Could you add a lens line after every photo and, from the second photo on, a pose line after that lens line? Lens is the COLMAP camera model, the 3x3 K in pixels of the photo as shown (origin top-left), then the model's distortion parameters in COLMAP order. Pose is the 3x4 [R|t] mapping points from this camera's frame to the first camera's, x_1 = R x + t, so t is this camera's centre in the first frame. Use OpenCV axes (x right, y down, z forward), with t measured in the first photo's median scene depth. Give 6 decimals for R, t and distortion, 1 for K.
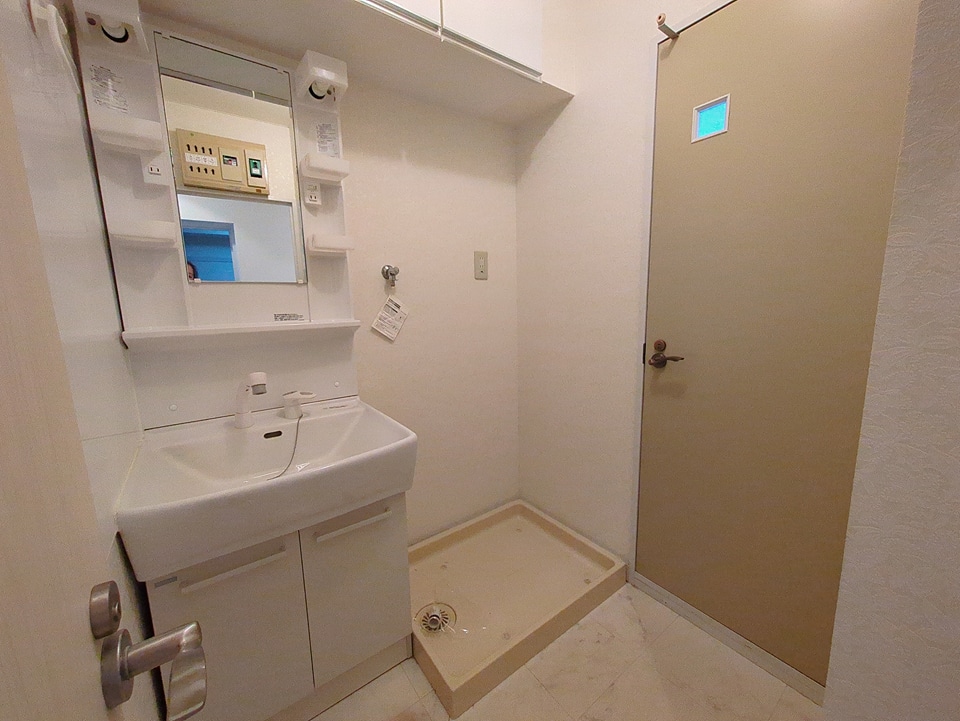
lens RADIAL K [[375.9, 0, 482.8], [0, 375.9, 357.4], [0, 0, 1]] dist [-0.003116, 0.000154]
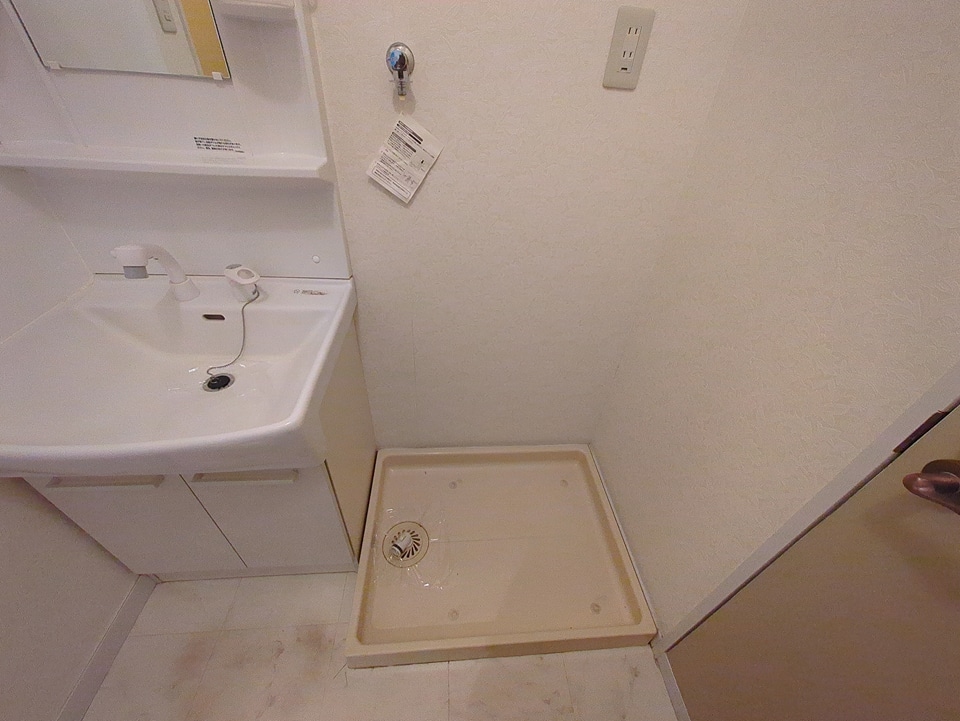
lens RADIAL K [[375.9, 0, 482.8], [0, 375.9, 357.4], [0, 0, 1]] dist [-0.003116, 0.000154]
pose [[0.844194, 0.383142, -0.374886, 0.182972], [-0.158266, 0.846341, 0.508585, -0.162171], [0.512141, -0.370013, 0.775114, 0.516719]]
